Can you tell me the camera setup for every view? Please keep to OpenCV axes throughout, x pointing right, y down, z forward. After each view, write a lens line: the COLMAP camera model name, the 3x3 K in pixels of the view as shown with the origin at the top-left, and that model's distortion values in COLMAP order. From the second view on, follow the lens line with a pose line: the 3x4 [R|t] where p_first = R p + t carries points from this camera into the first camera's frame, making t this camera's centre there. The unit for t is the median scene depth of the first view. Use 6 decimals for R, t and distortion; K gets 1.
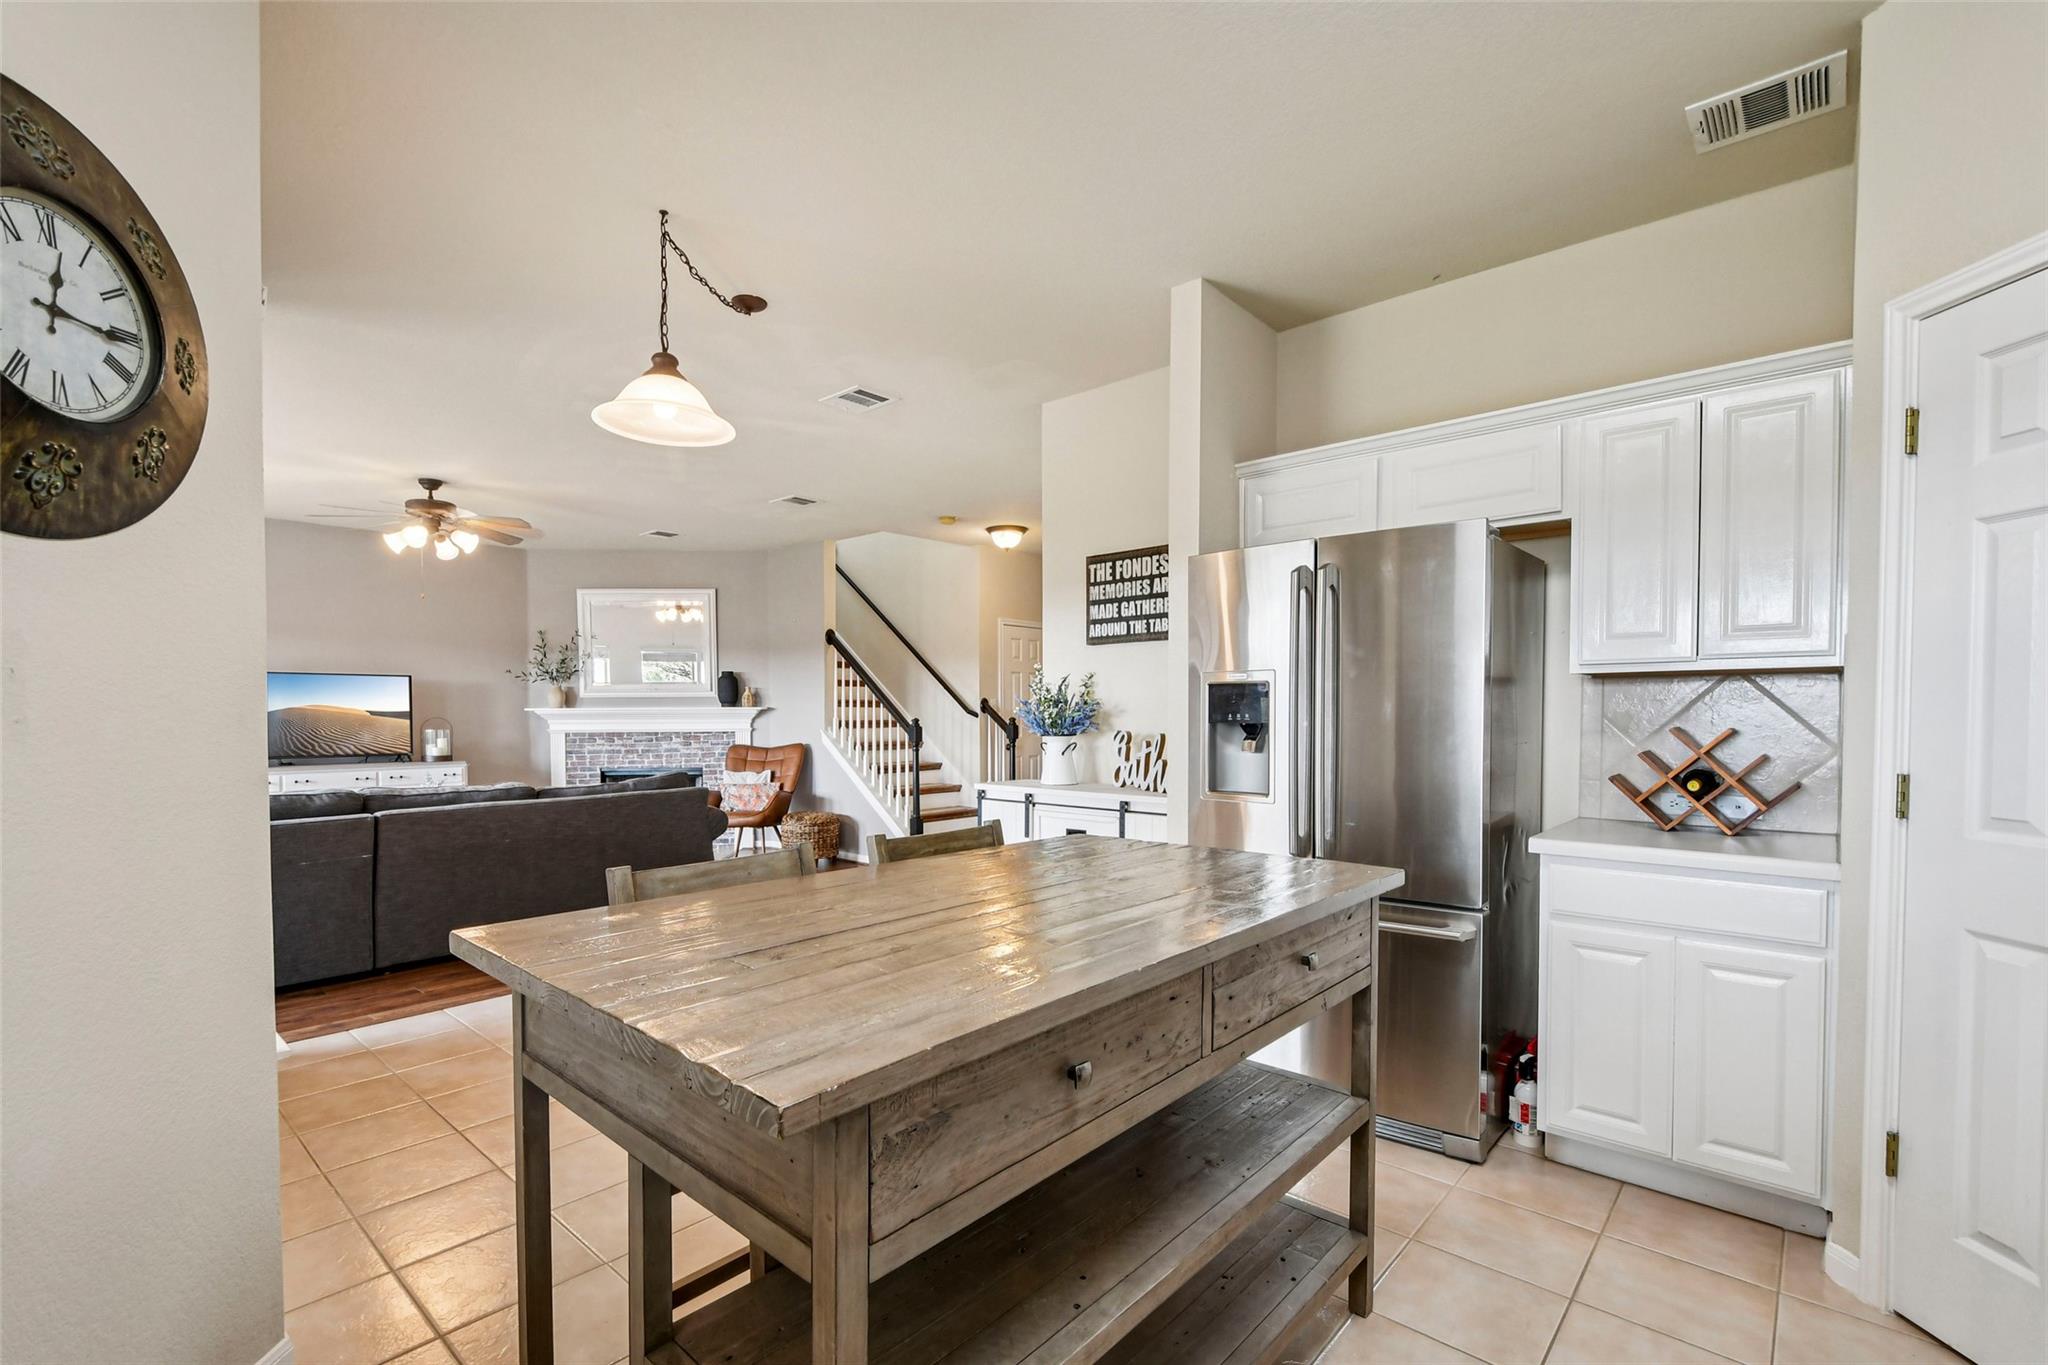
lens RADIAL K [[912.7, 0, 1012.8], [0, 912.7, 734.9], [0, 0, 1]] dist [0.003687, -0.004310]
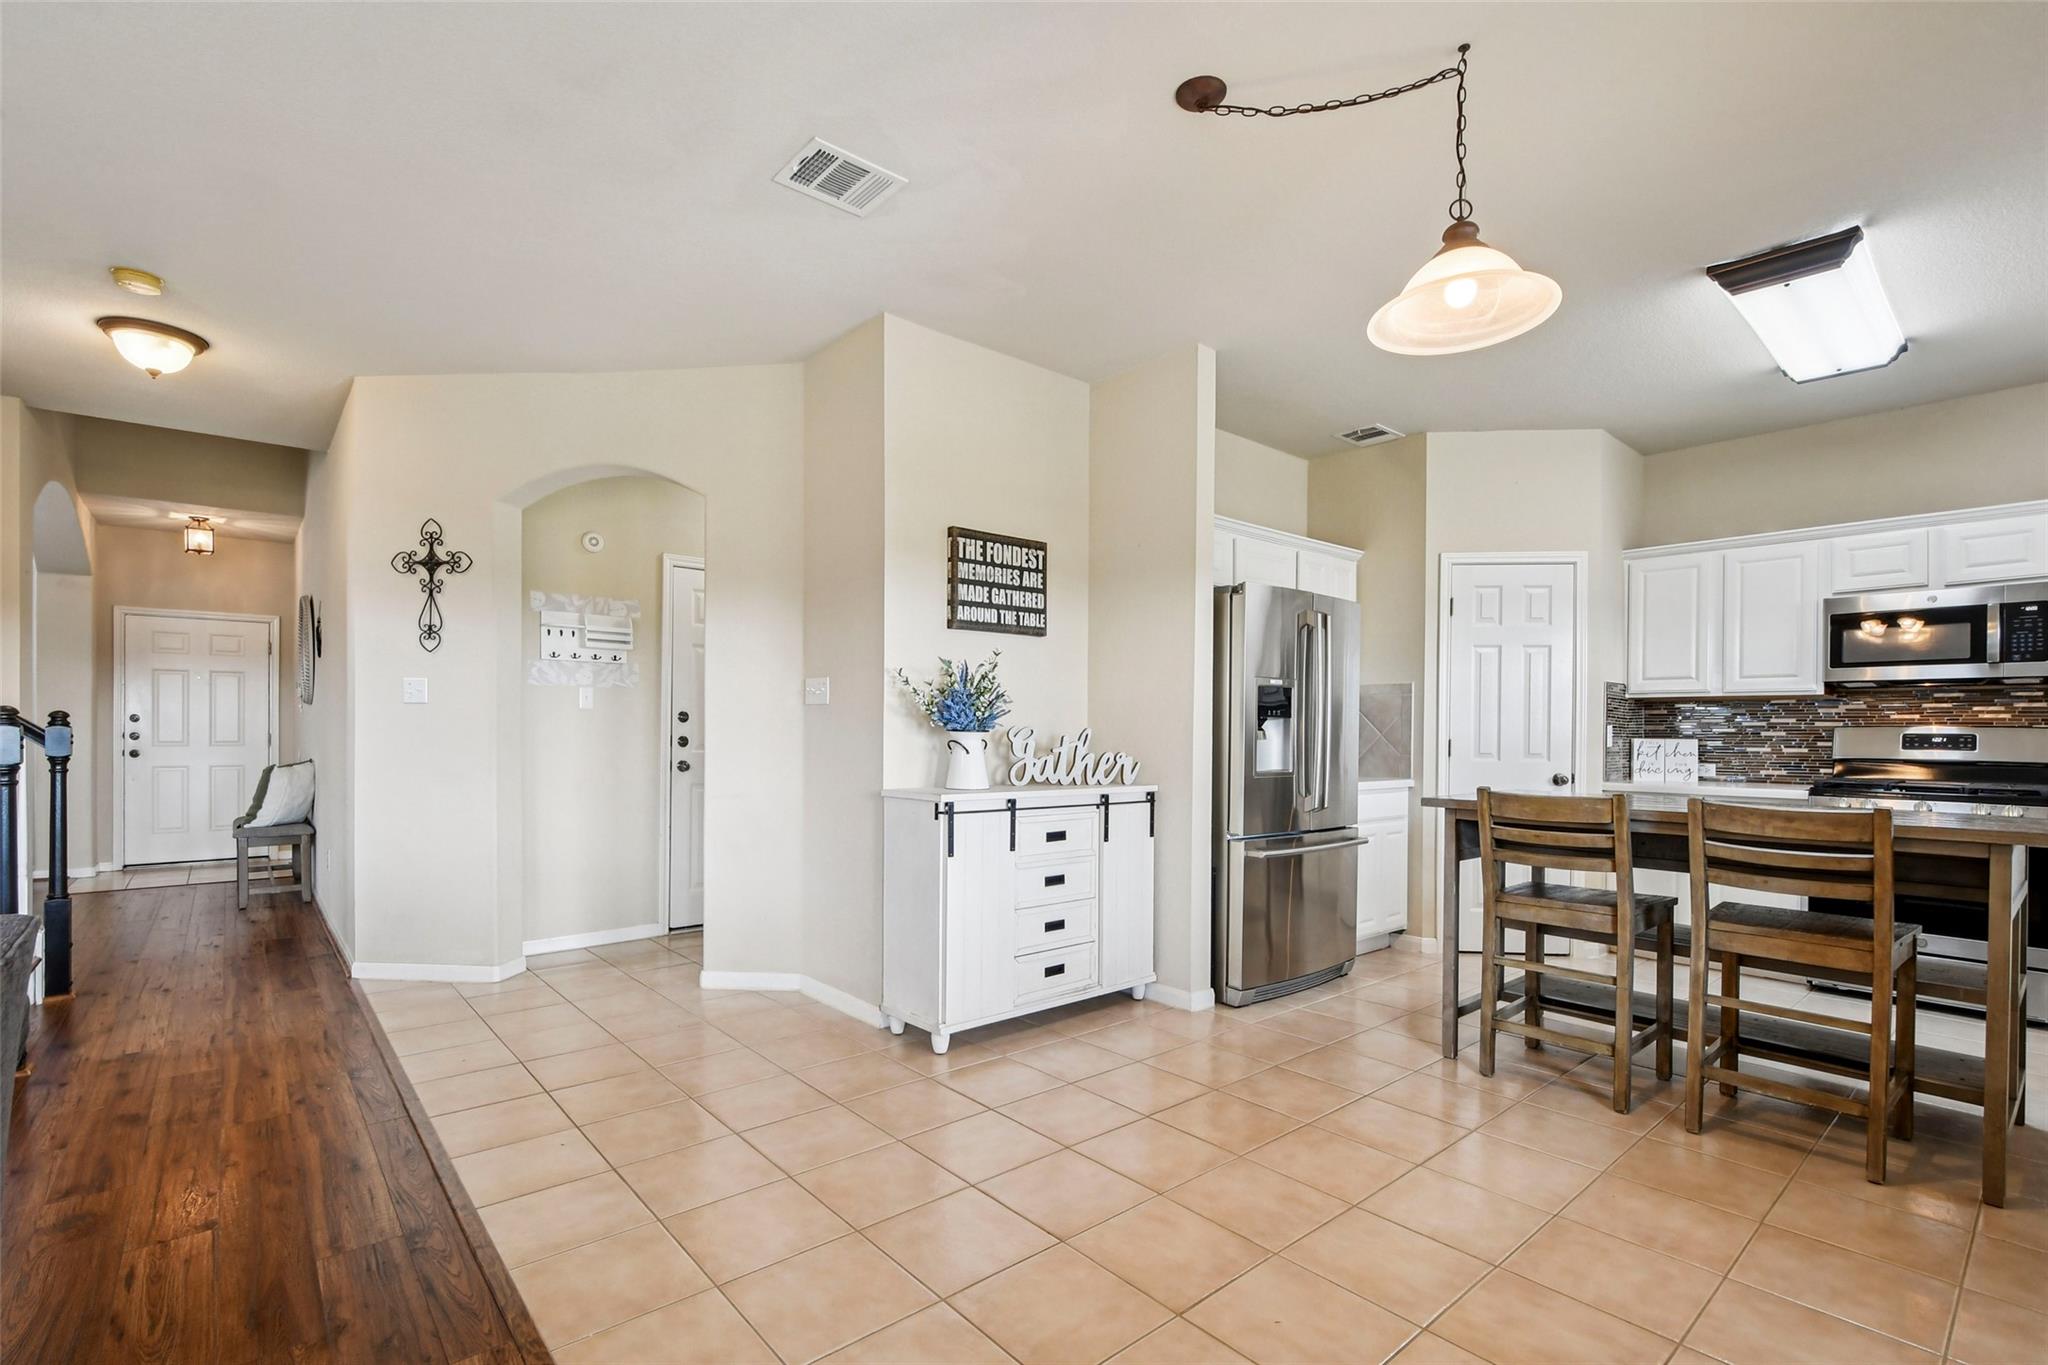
lens RADIAL K [[926.2, 0, 1011.3], [0, 926.2, 733.5], [0, 0, 1]] dist [0.002474, -0.004813]
pose [[0.132892, -0.000036, 0.991131, -0.827722], [0.016546, 0.999861, -0.002182, 0.005201], [-0.990992, 0.016690, 0.132874, 0.876341]]
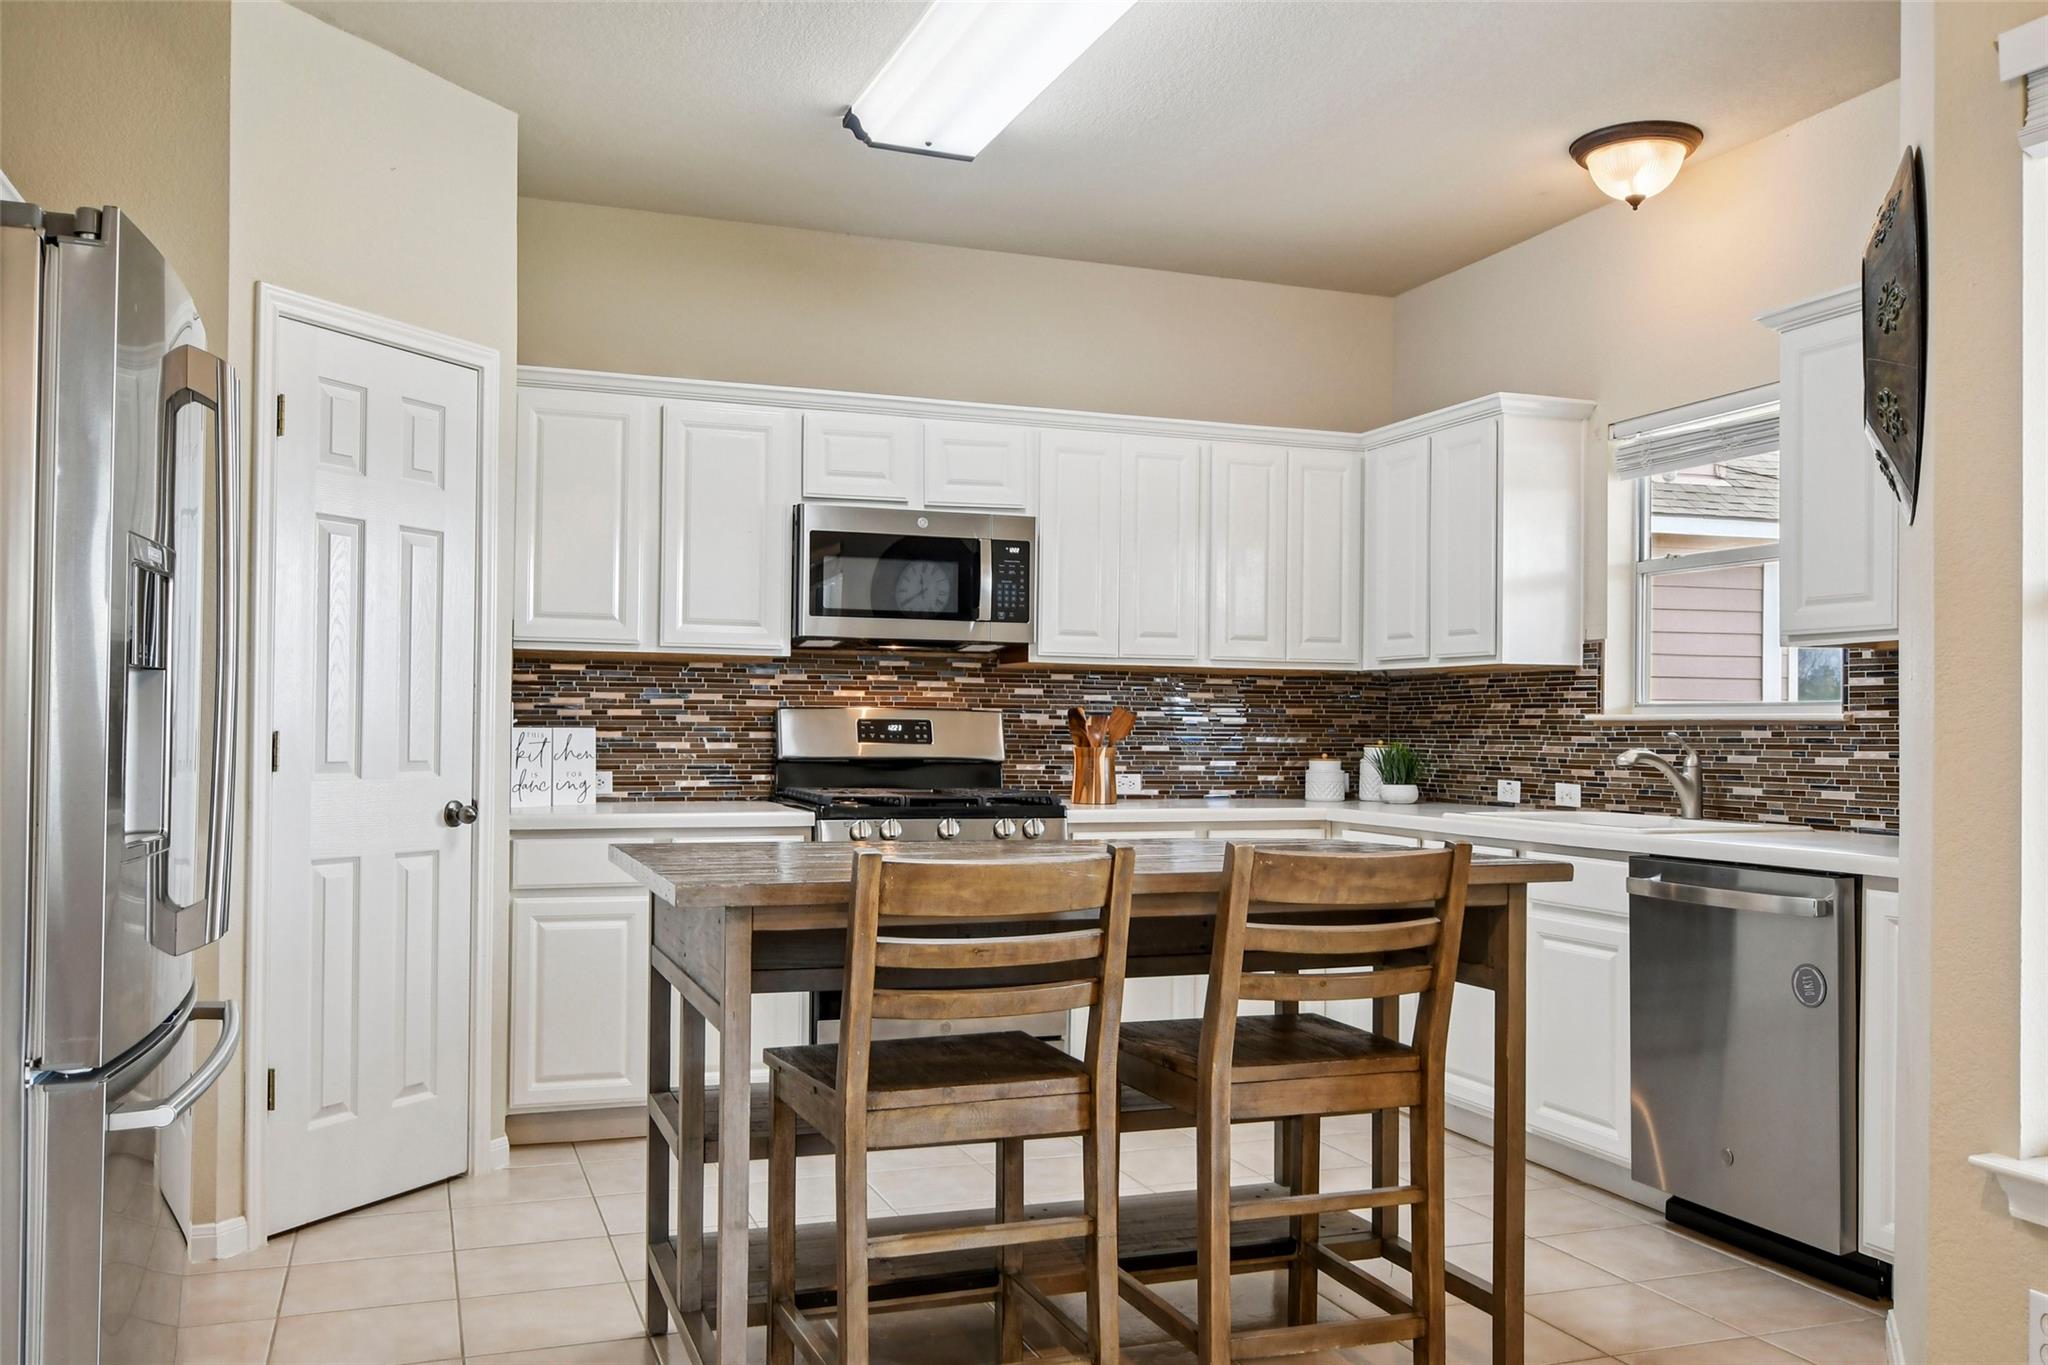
lens RADIAL K [[1662.1, 0, 1012.1], [0, 1662.1, 710.7], [0, 0, 1]] dist [-0.002331, 0.002192]
pose [[-0.882452, -0.003160, 0.470392, -0.331905], [0.002026, 0.999943, 0.010517, 0.000015], [-0.470398, 0.010234, -0.882395, 1.081131]]
